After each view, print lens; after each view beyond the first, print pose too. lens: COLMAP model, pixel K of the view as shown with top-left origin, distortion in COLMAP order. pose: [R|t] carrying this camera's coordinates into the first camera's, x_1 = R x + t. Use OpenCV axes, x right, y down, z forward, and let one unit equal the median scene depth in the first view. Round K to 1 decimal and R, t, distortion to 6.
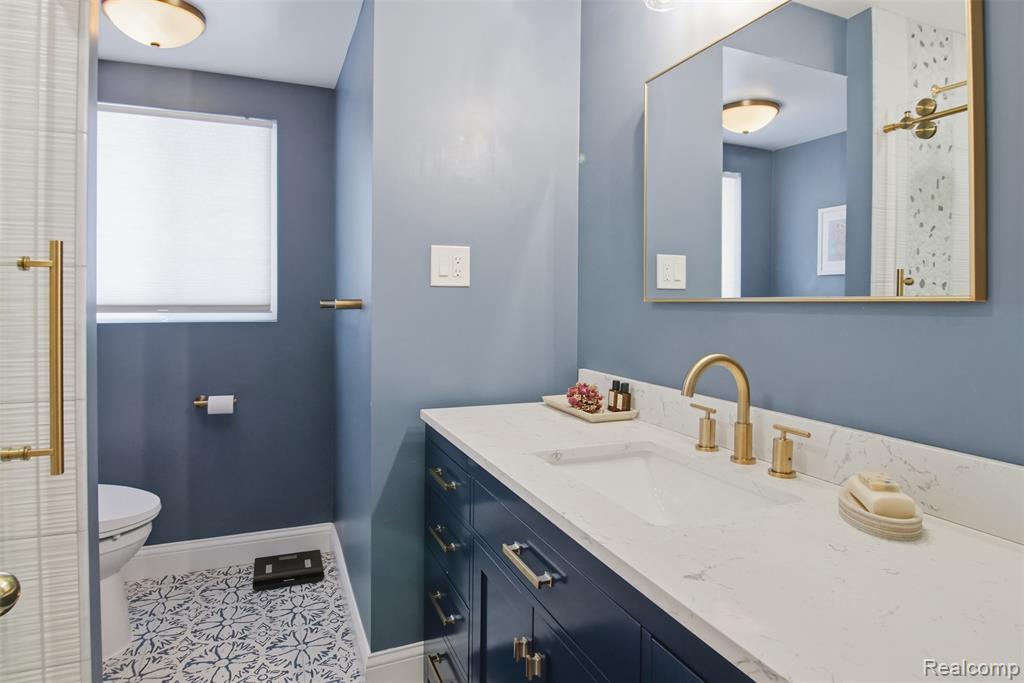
lens RADIAL K [[570.0, 0, 509.9], [0, 570.0, 305.7], [0, 0, 1]] dist [-0.001636, -0.000522]
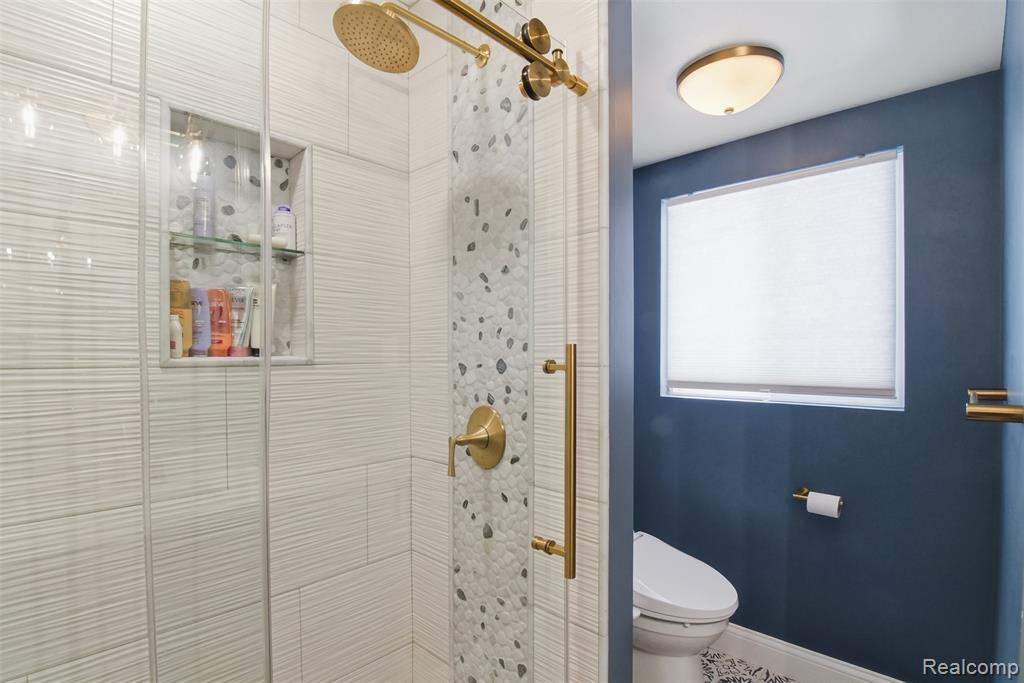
lens RADIAL K [[498.3, 0, 510.4], [0, 498.3, 359.7], [0, 0, 1]] dist [-0.024692, -0.000502]
pose [[0.398608, 0.010888, -0.917057, -0.021925], [-0.006395, 0.999938, 0.009093, -0.048806], [0.917099, 0.002240, 0.398653, 0.290784]]
